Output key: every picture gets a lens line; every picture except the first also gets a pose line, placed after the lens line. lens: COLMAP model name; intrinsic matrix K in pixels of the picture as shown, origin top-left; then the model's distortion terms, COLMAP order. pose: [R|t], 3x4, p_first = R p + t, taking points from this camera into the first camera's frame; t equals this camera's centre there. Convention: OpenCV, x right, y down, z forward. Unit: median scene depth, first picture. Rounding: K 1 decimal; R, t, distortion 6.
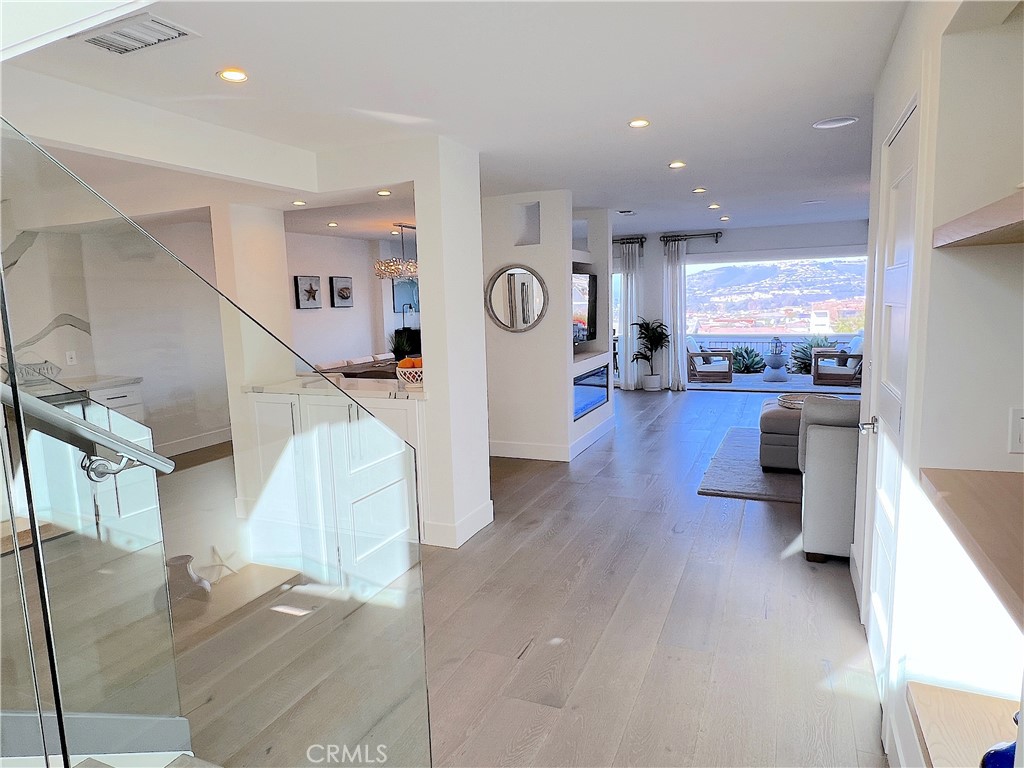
lens RADIAL K [[626.2, 0, 510.2], [0, 626.2, 385.6], [0, 0, 1]] dist [0.002242, -0.000822]
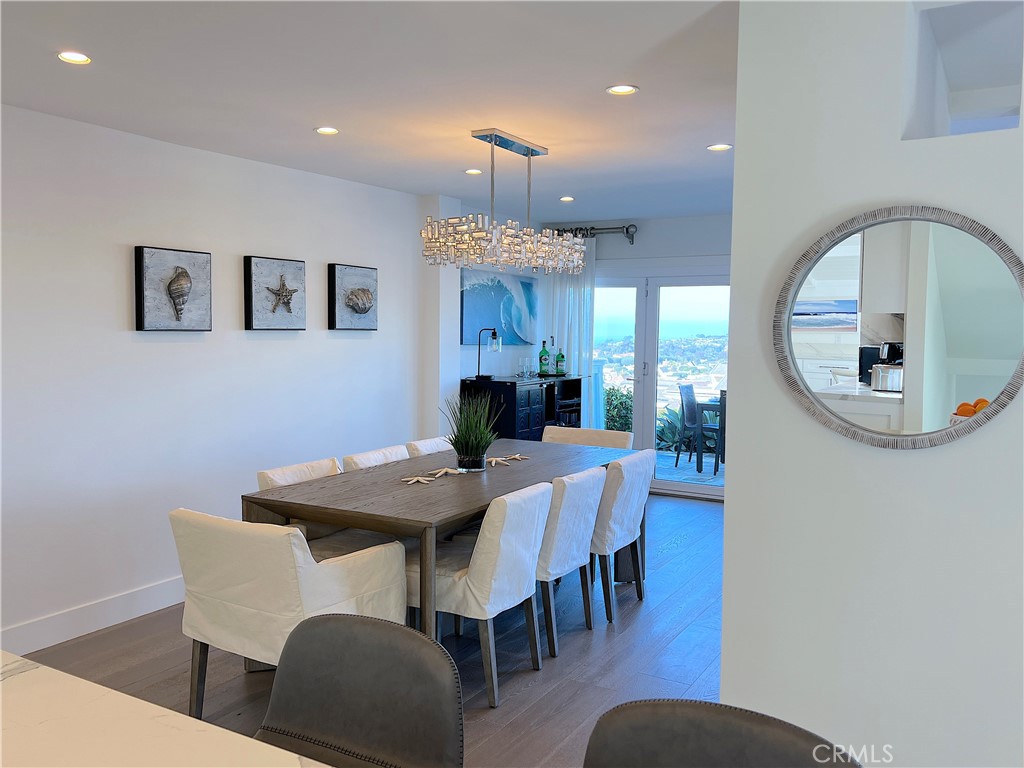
lens RADIAL K [[811.2, 0, 518.7], [0, 811.2, 379.6], [0, 0, 1]] dist [0.070743, -0.003046]
pose [[0.993167, 0.045905, -0.107297, -0.079376], [-0.053417, 0.996240, -0.068215, -0.054364], [0.103762, 0.073480, 0.991884, 0.419745]]
